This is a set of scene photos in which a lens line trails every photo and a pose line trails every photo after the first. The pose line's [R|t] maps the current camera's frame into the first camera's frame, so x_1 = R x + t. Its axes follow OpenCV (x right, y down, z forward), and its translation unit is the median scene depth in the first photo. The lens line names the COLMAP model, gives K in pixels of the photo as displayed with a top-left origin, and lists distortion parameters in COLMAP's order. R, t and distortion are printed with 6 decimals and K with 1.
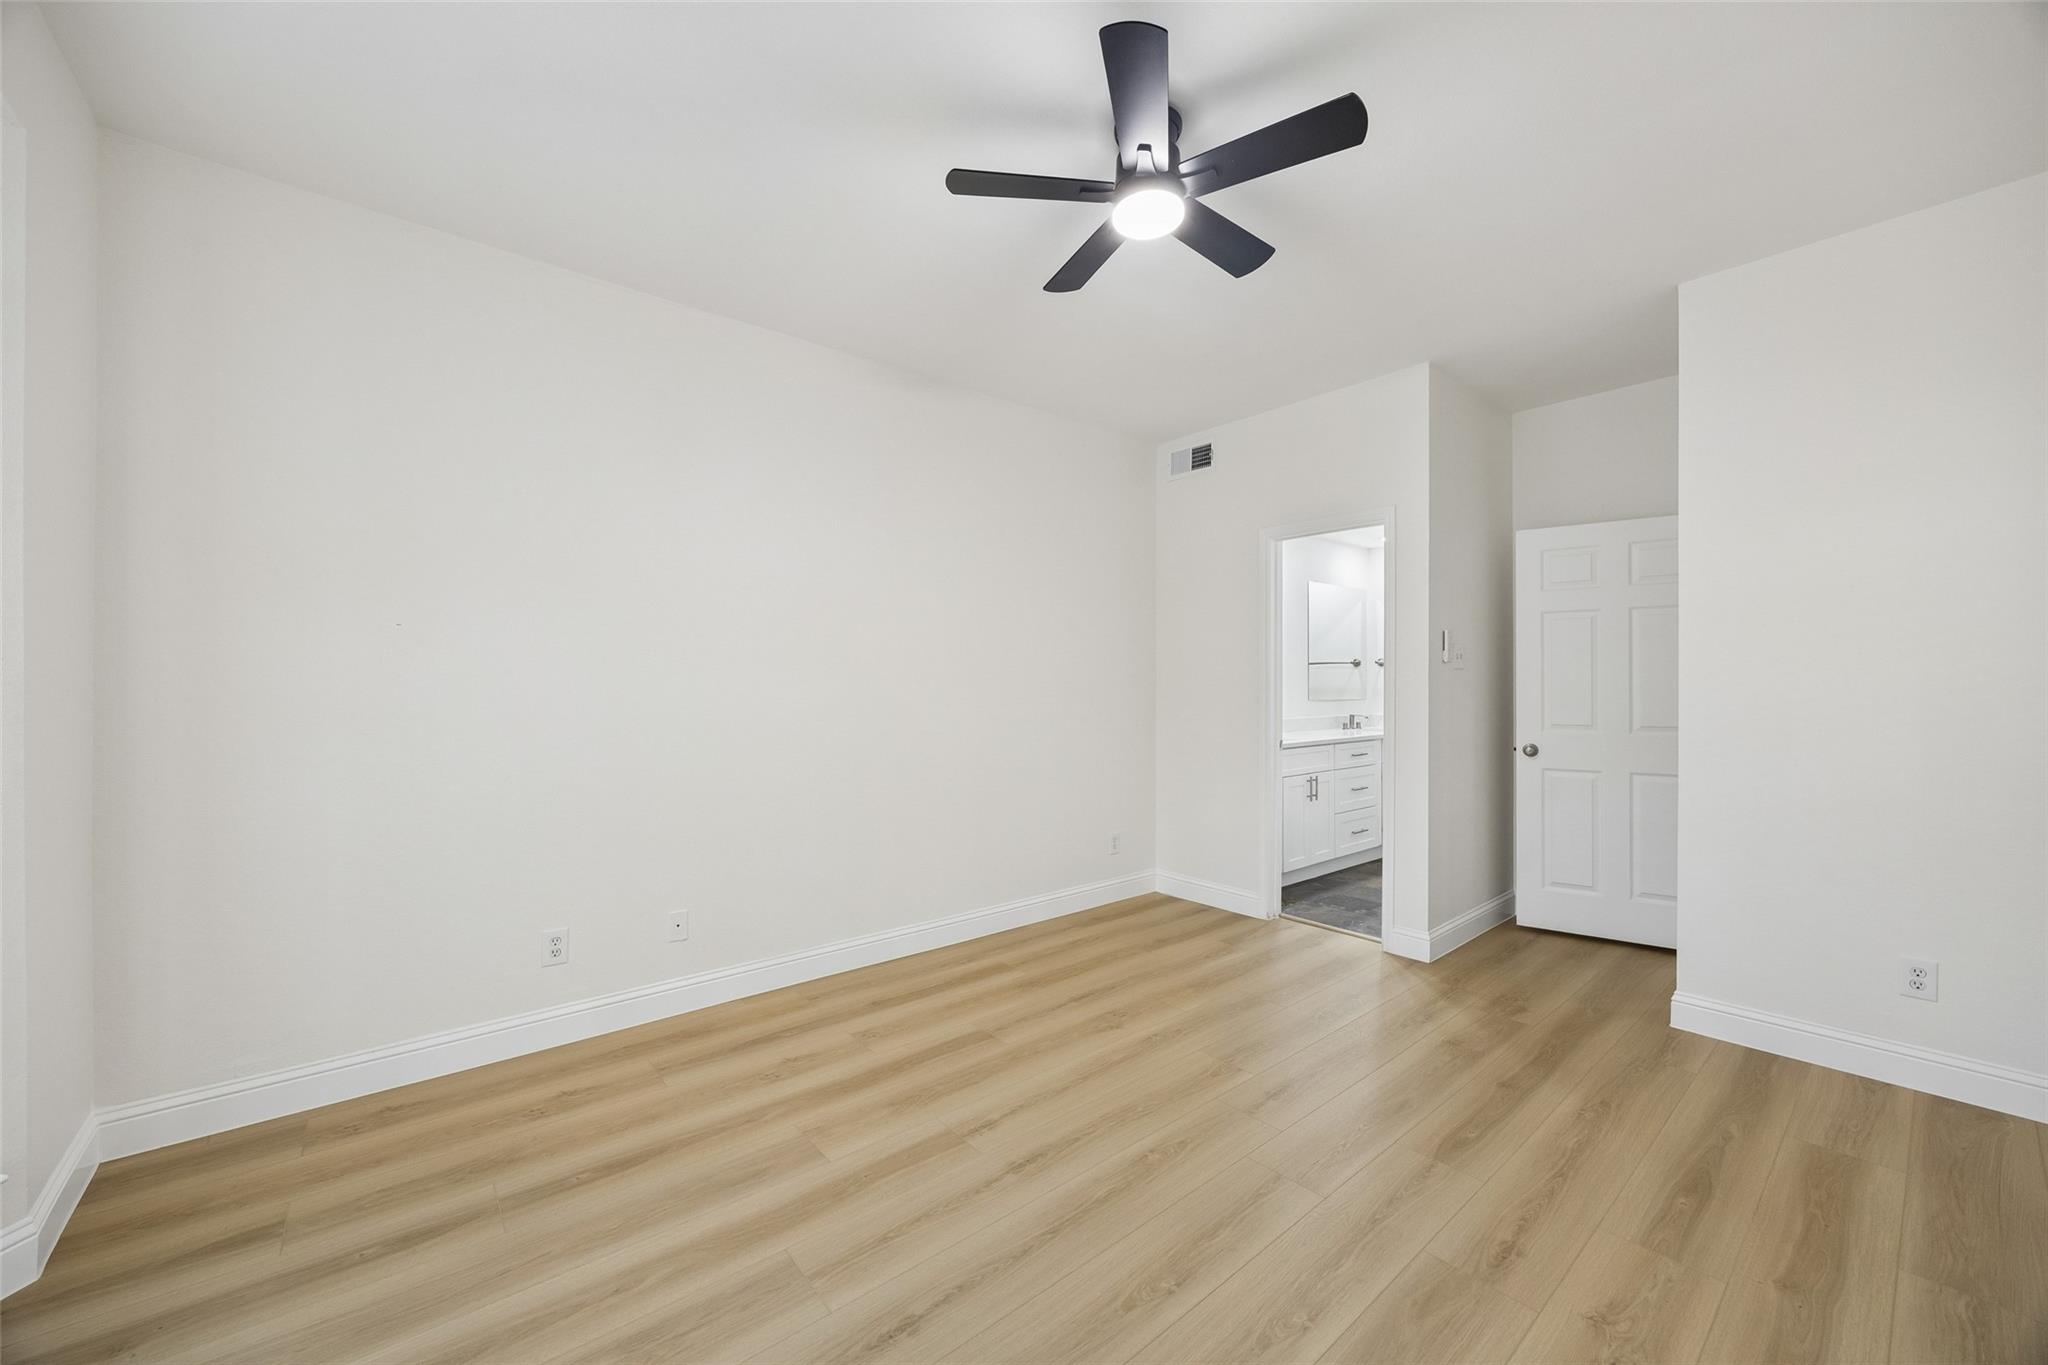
lens RADIAL K [[782.8, 0, 1005.9], [0, 782.8, 683.1], [0, 0, 1]] dist [-0.001424, 0.000529]
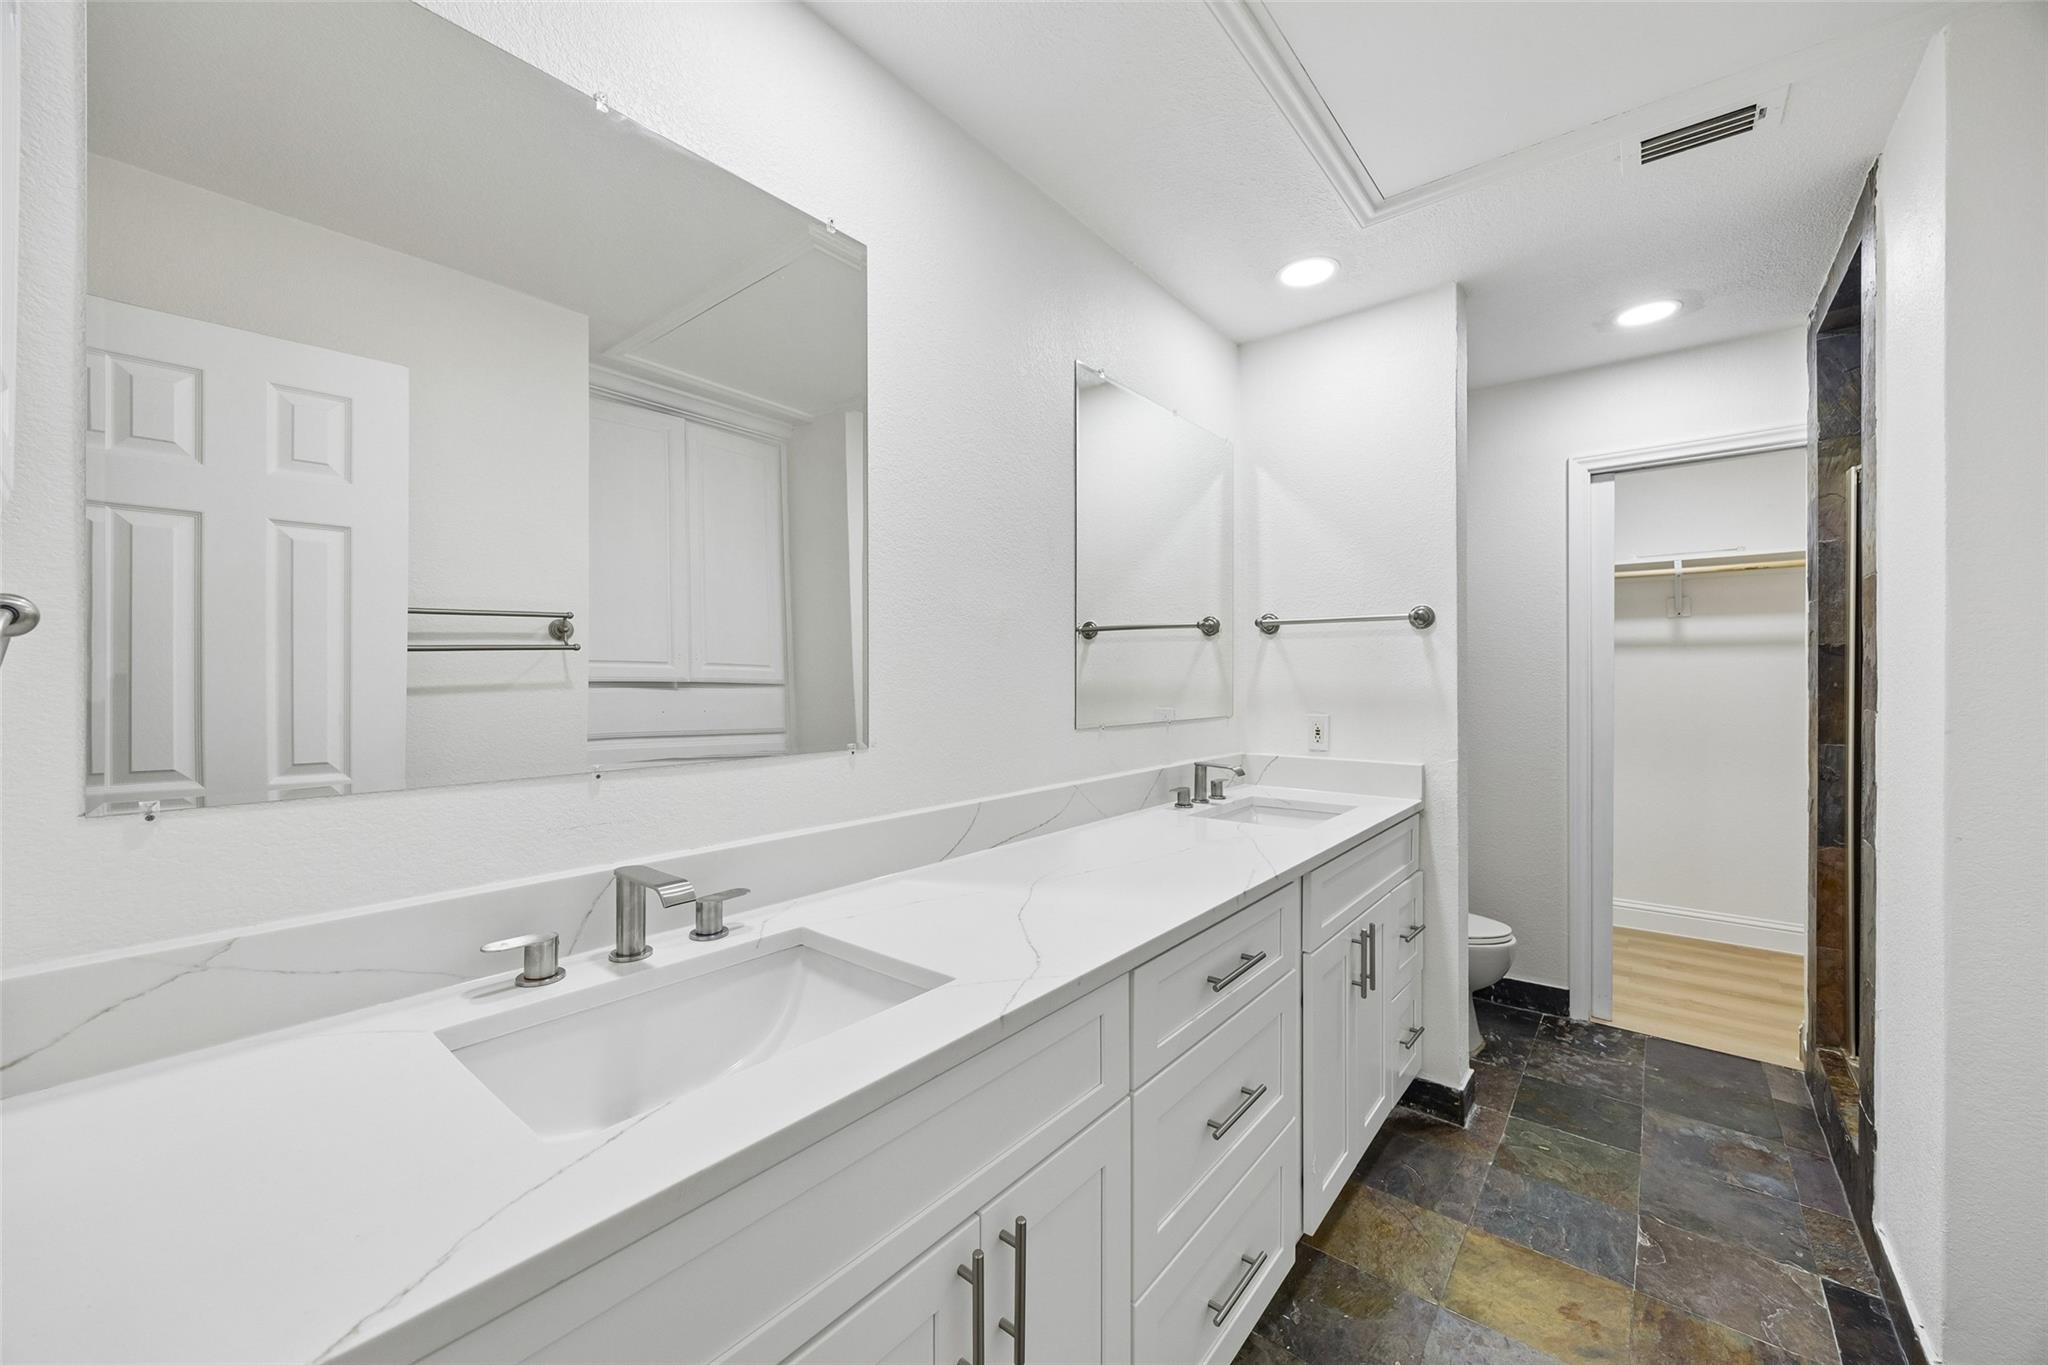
lens RADIAL K [[782.8, 0, 1008.4], [0, 782.8, 676.2], [0, 0, 1]] dist [-0.001424, 0.000529]
pose [[0.981557, 0.002618, 0.191150, 0.462890], [-0.002406, 0.999996, -0.001340, 0.000401], [-0.191153, 0.000855, 0.981560, 1.071933]]
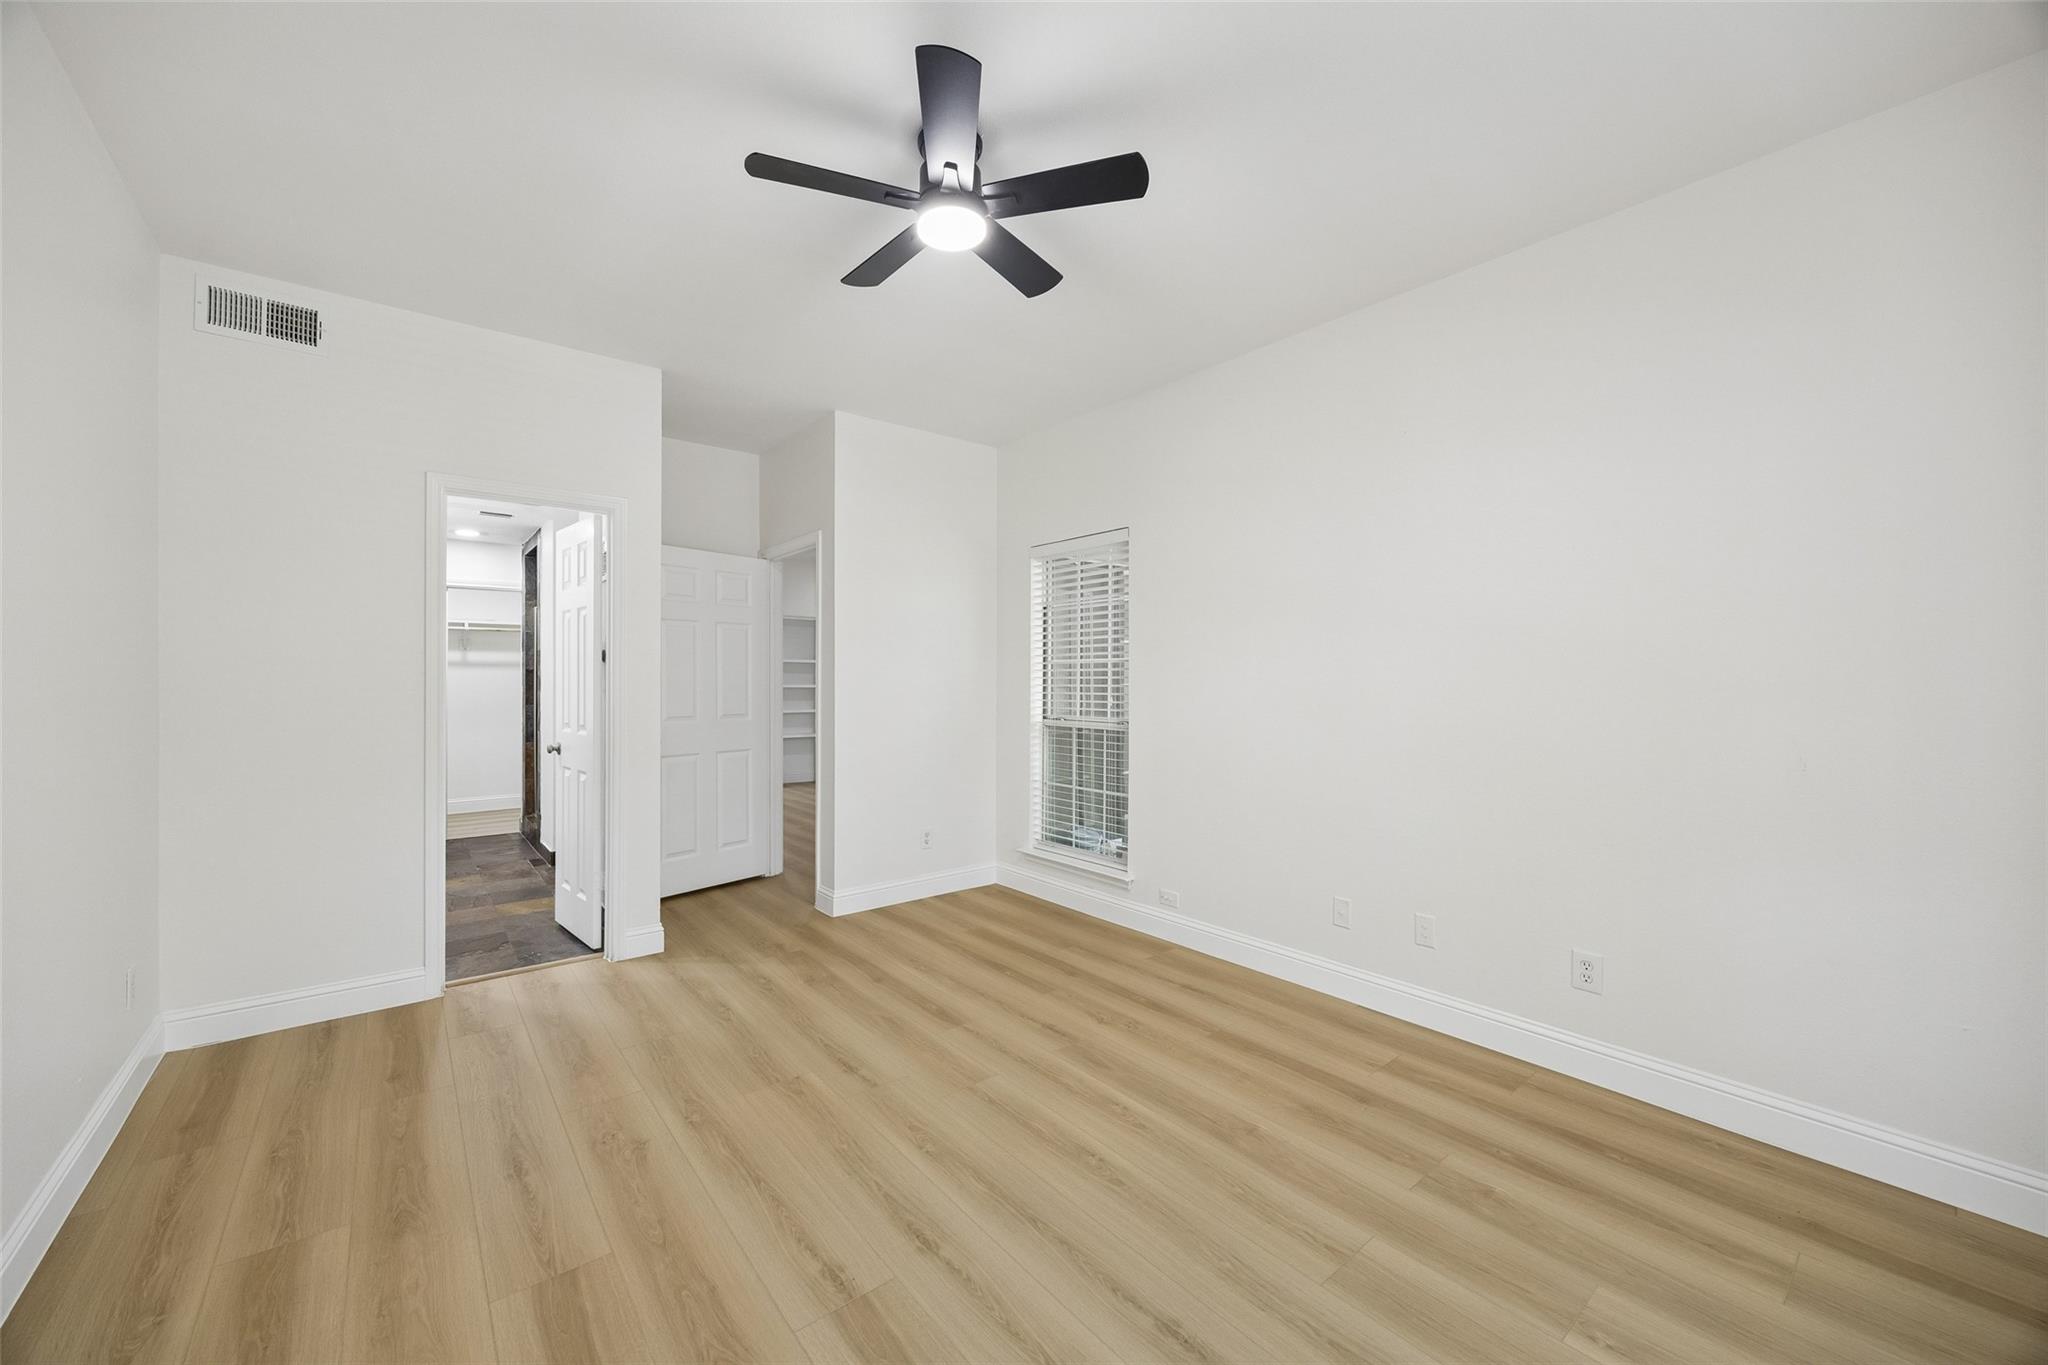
lens RADIAL K [[782.8, 0, 1022.6], [0, 782.8, 686.1], [0, 0, 1]] dist [-0.001424, 0.000529]
pose [[-0.000770, -0.005953, 0.999982, -0.463819], [-0.000566, 0.999982, 0.005953, -0.000249], [-1.000000, -0.000561, -0.000774, 0.494737]]
